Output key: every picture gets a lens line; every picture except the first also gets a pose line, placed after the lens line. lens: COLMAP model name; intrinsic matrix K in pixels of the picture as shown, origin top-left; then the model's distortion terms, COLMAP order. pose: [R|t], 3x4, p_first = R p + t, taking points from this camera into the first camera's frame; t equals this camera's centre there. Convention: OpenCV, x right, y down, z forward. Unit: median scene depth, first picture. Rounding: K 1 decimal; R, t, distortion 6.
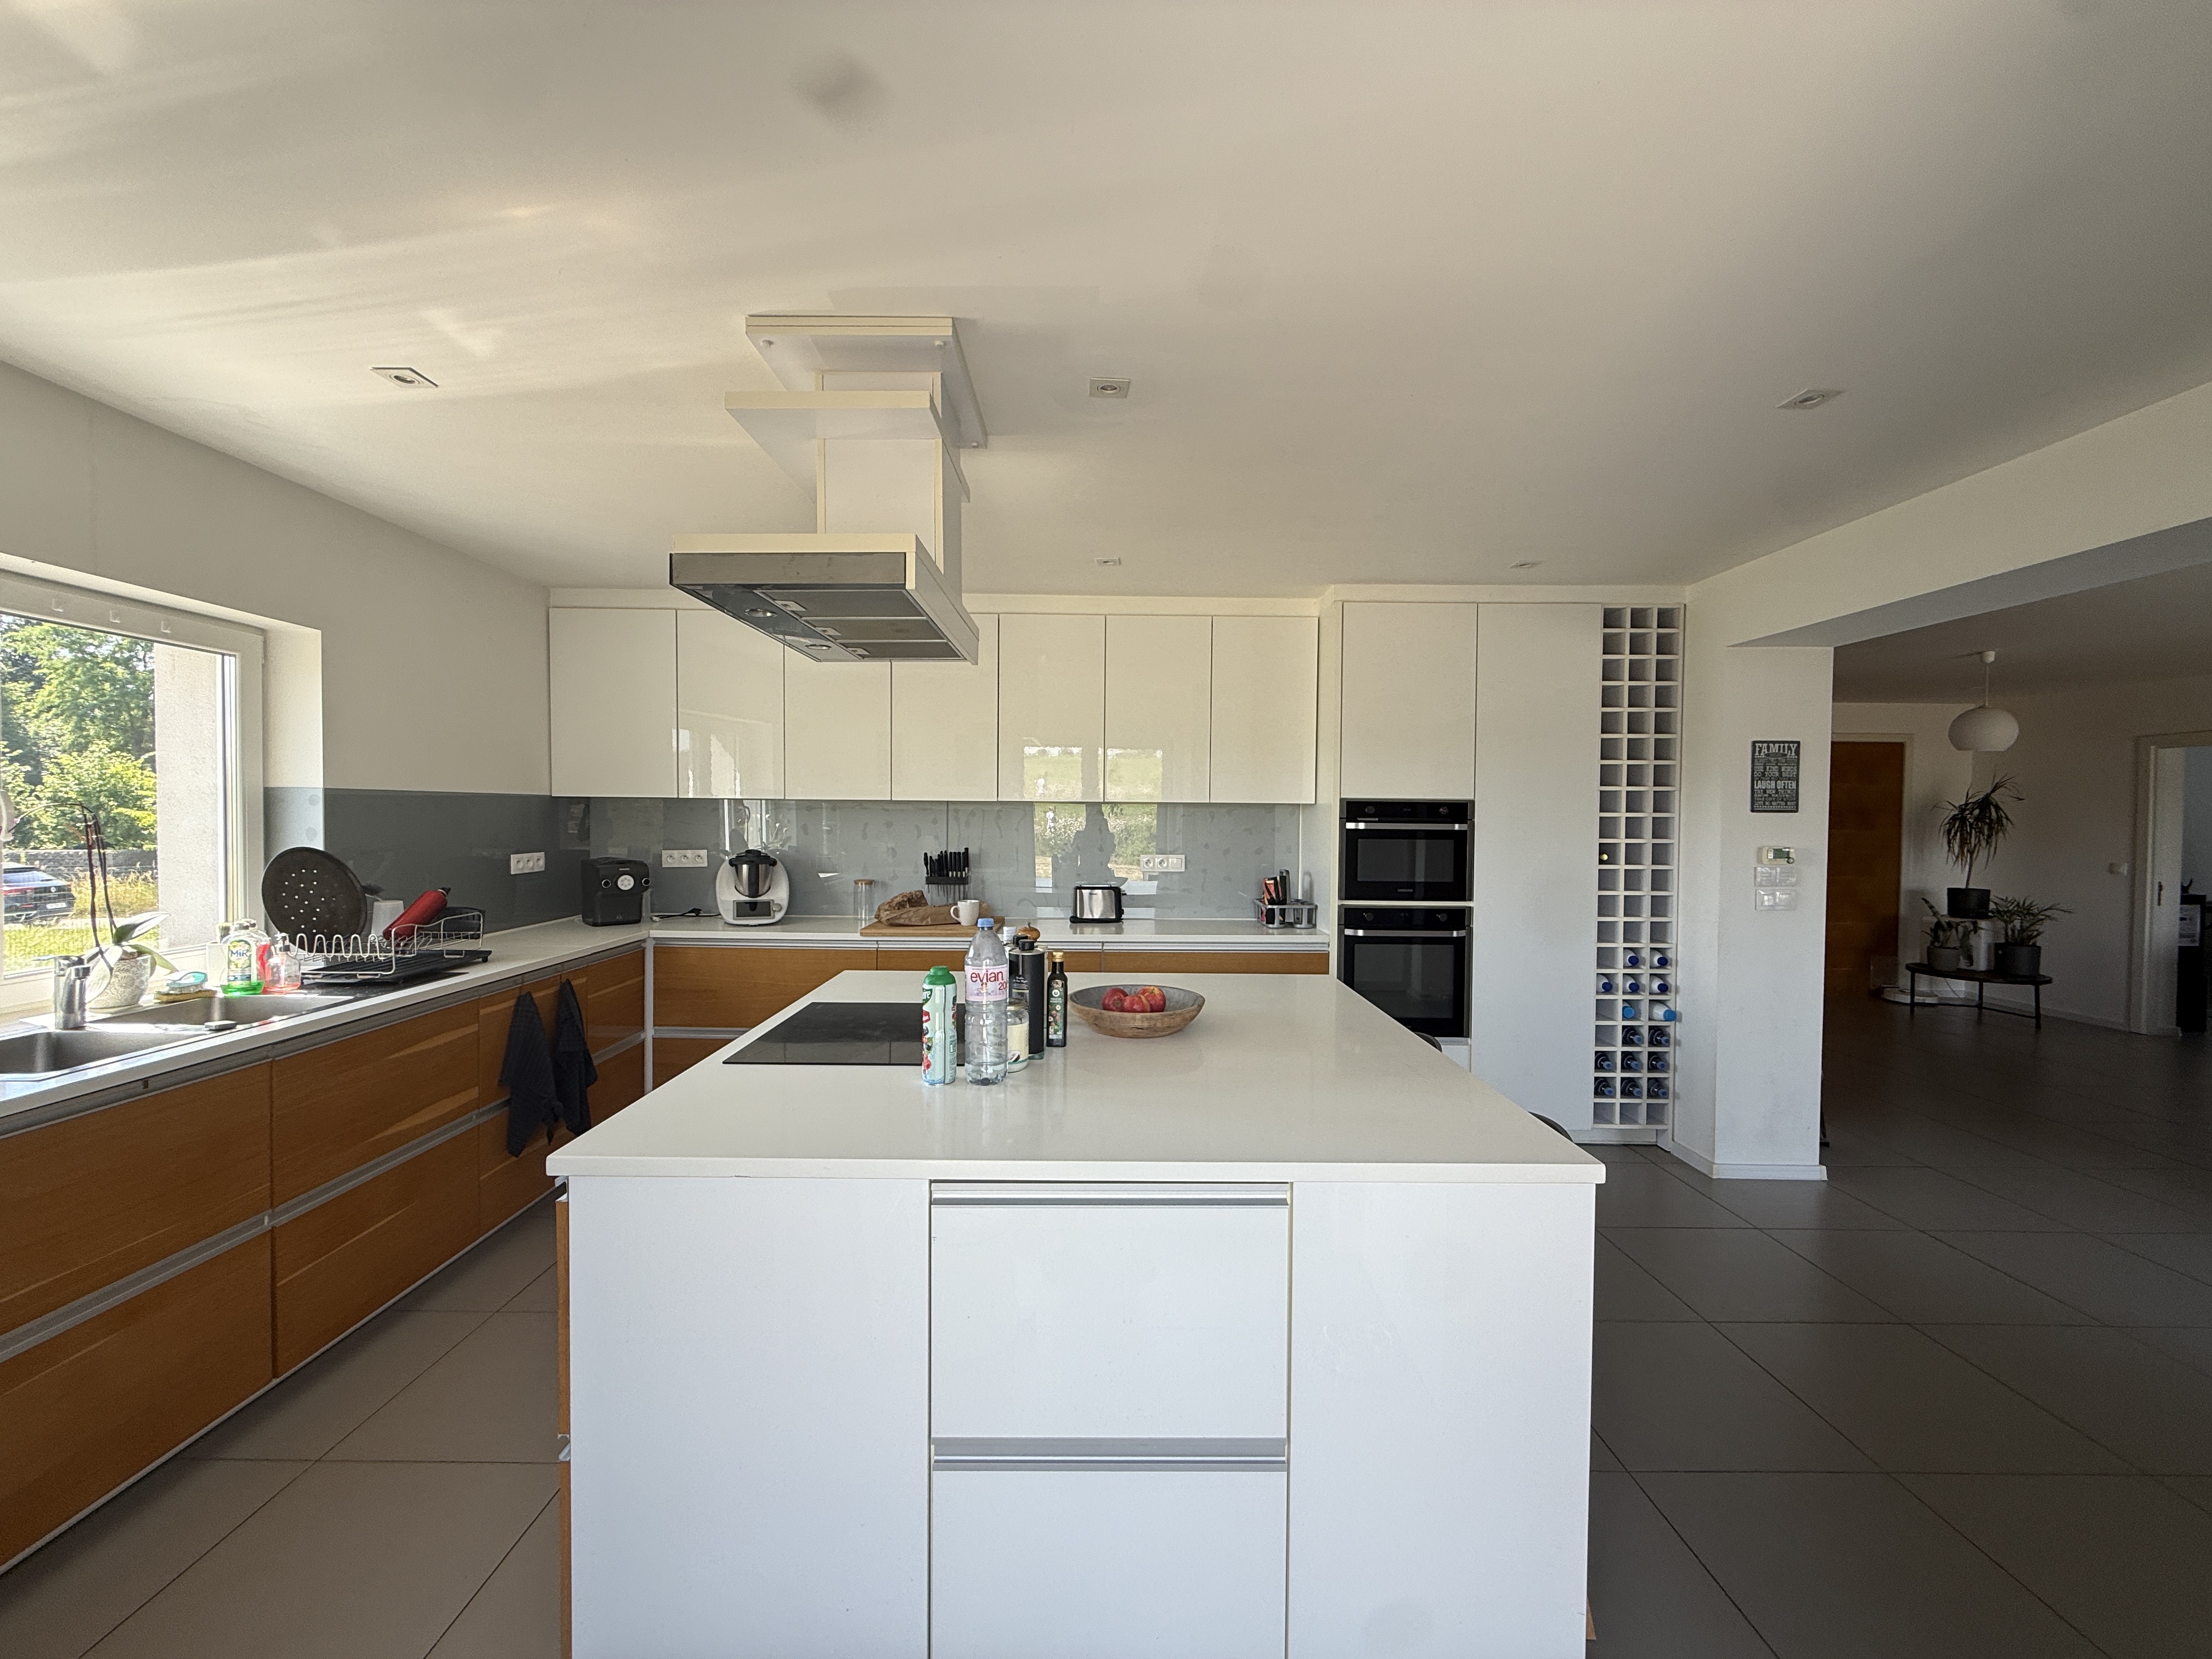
lens RADIAL K [[880.4, 0, 1100.4], [0, 880.4, 832.5], [0, 0, 1]] dist [0.000047, 0.000027]
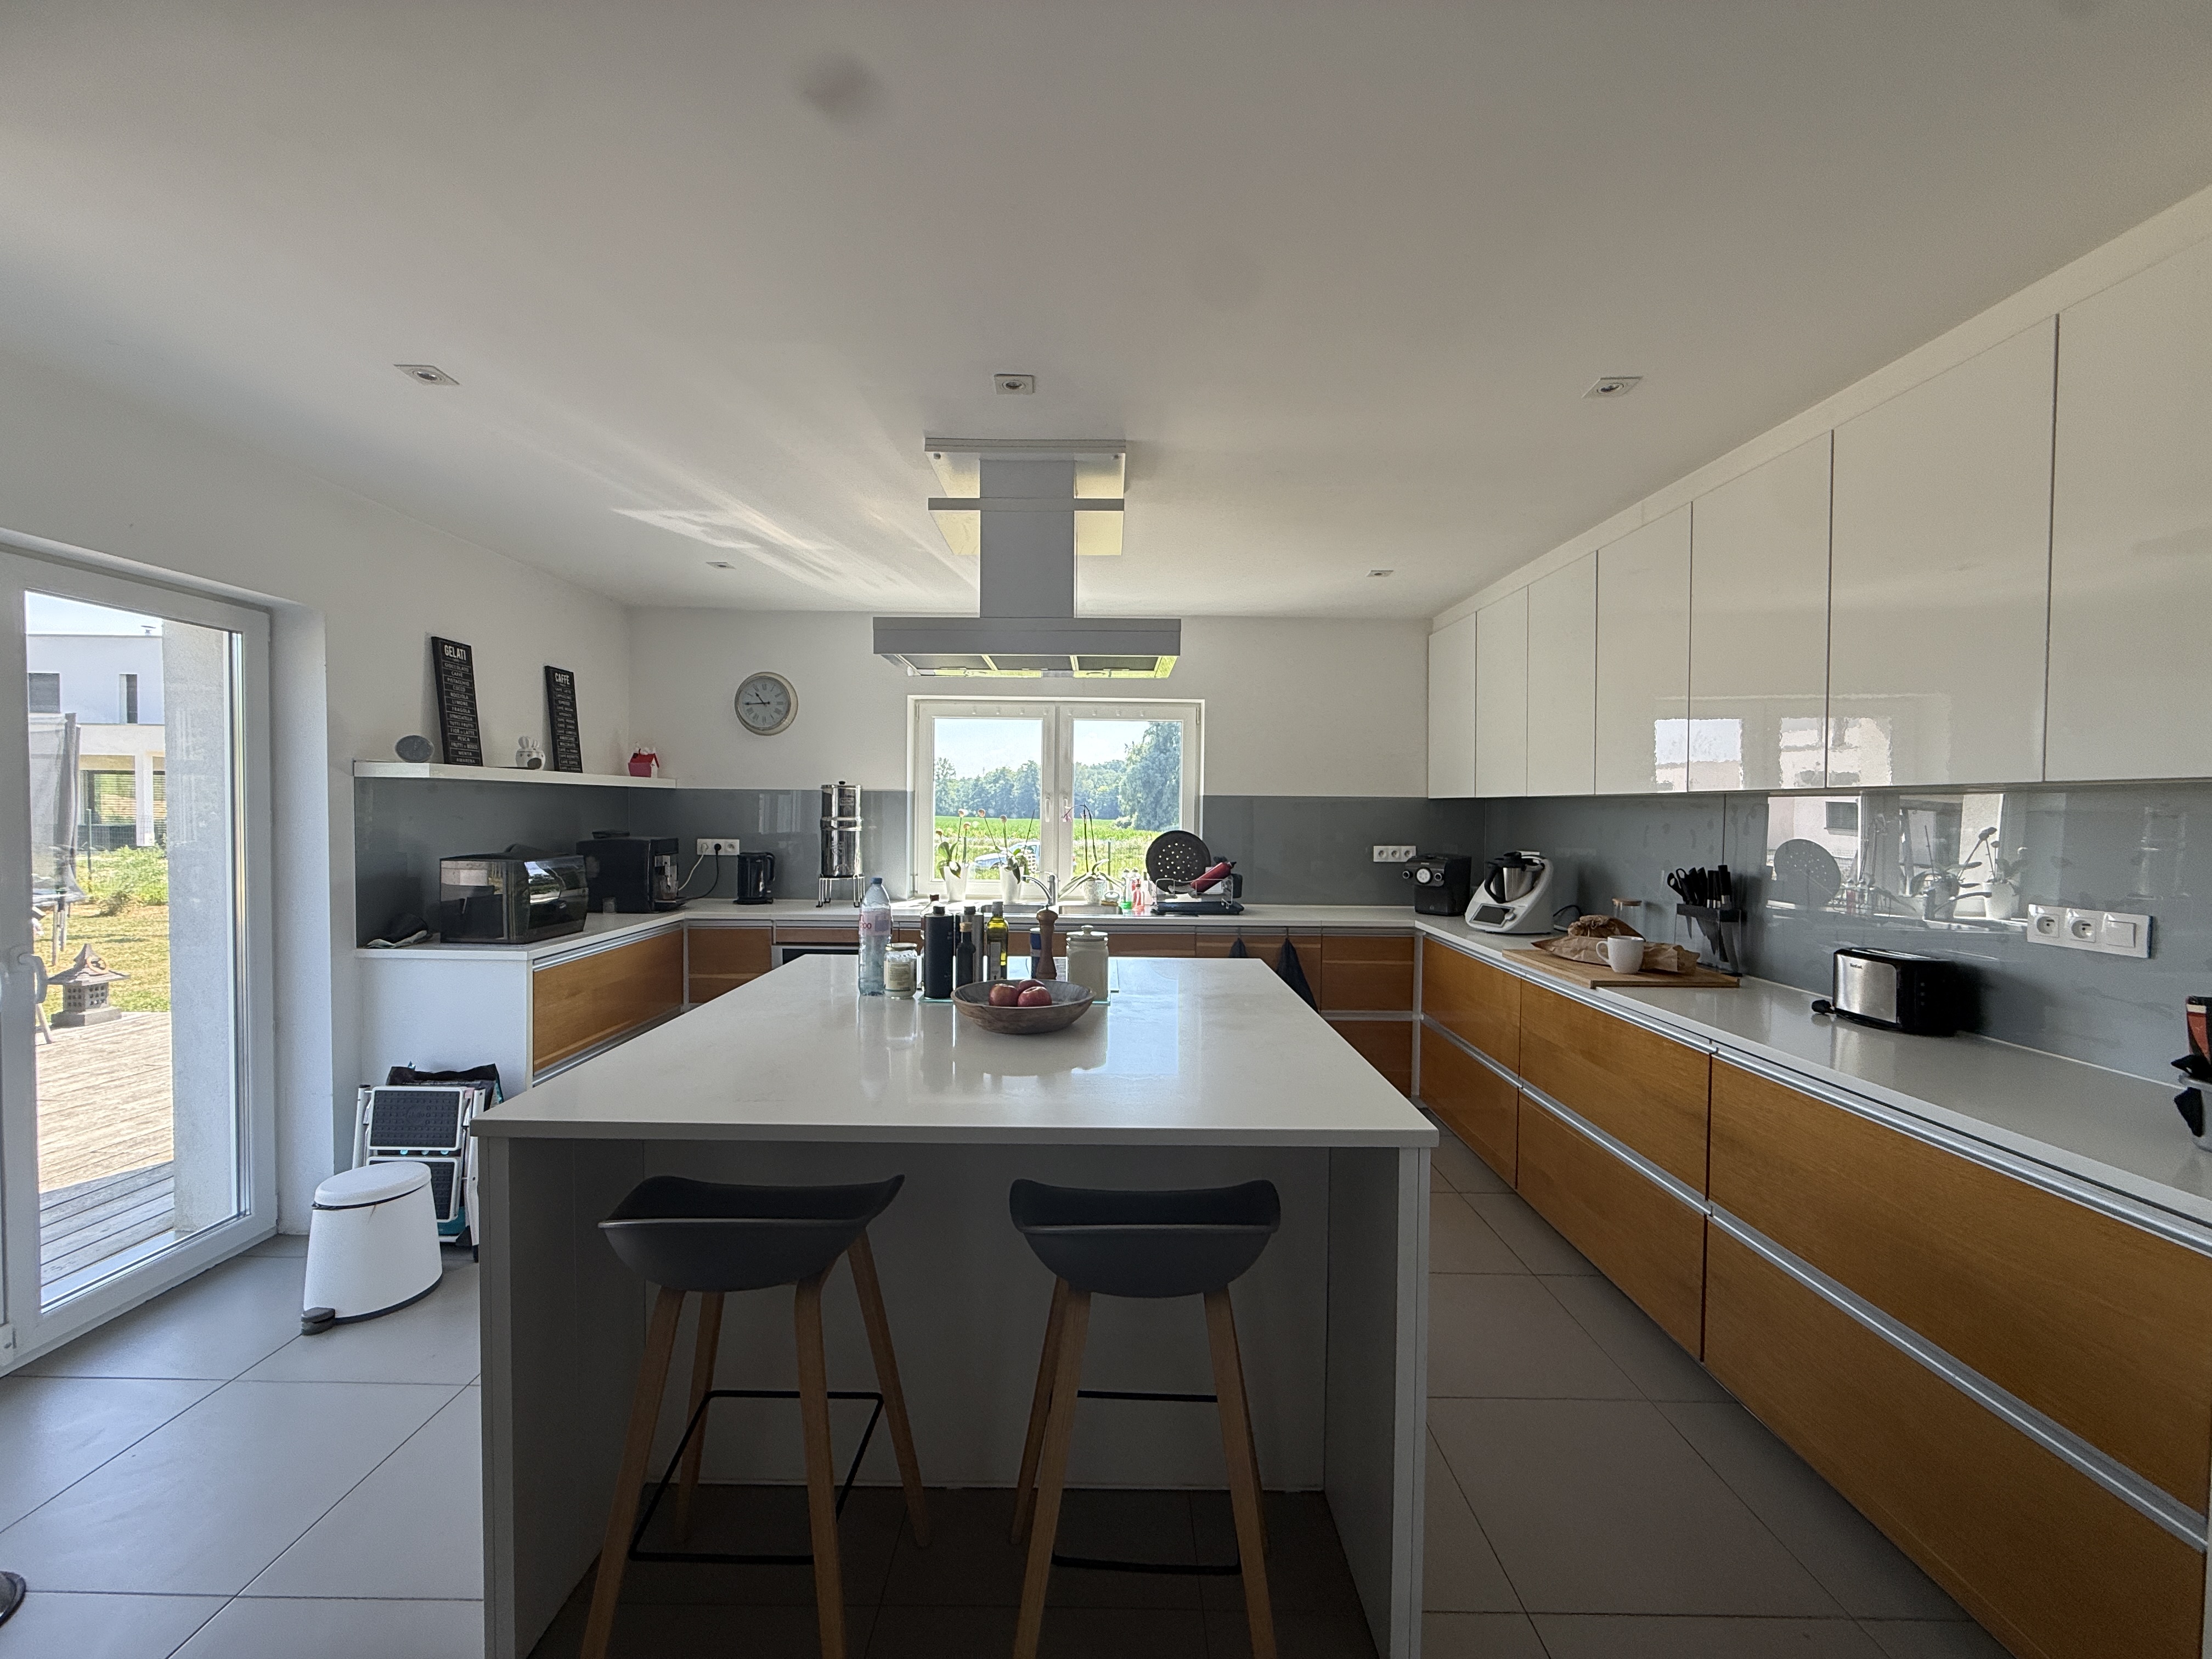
lens RADIAL K [[880.4, 0, 1100.4], [0, 880.4, 832.5], [0, 0, 1]] dist [0.000047, 0.000027]
pose [[-0.007331, 0.018442, -0.999803, 0.541995], [-0.033232, 0.999273, 0.018676, -0.004020], [0.999421, 0.033362, -0.006713, 0.583575]]
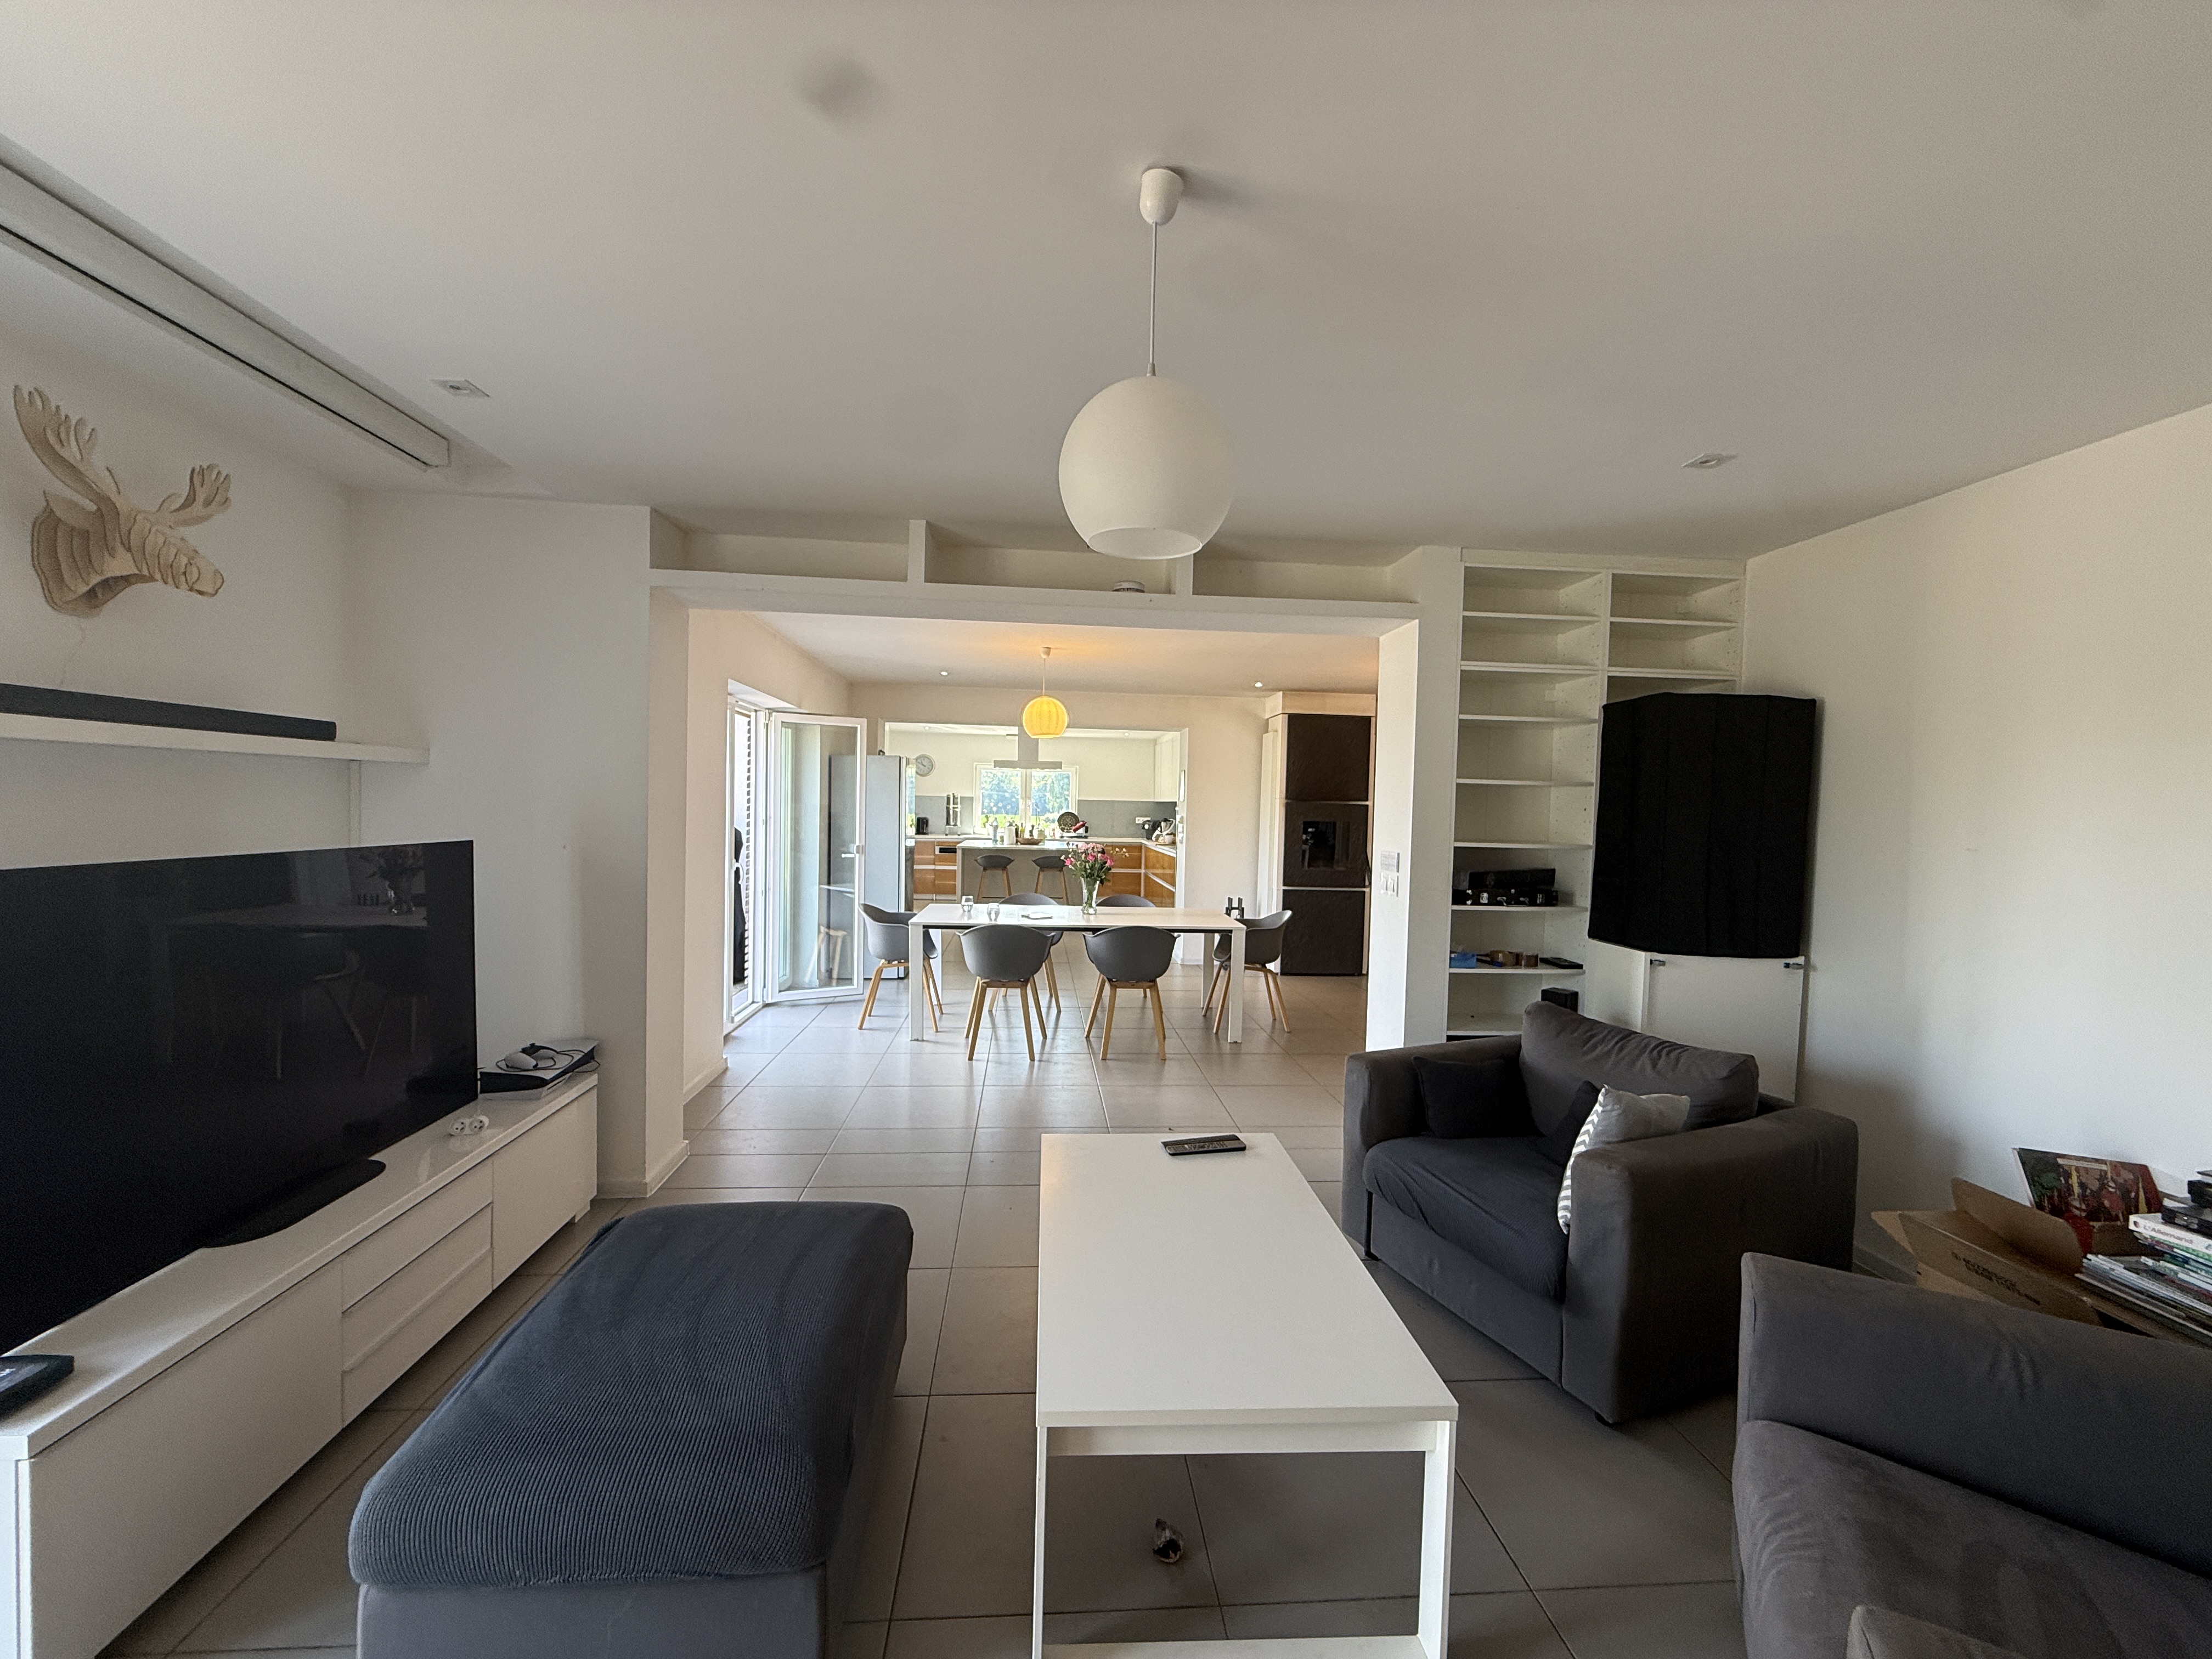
lens RADIAL K [[880.4, 0, 1100.4], [0, 880.4, 832.5], [0, 0, 1]] dist [0.000047, 0.000027]
pose [[0.074282, 0.021730, -0.997001, 2.780749], [-0.044476, 0.998840, 0.018457, 0.023876], [0.996245, 0.042972, 0.075162, 0.548070]]
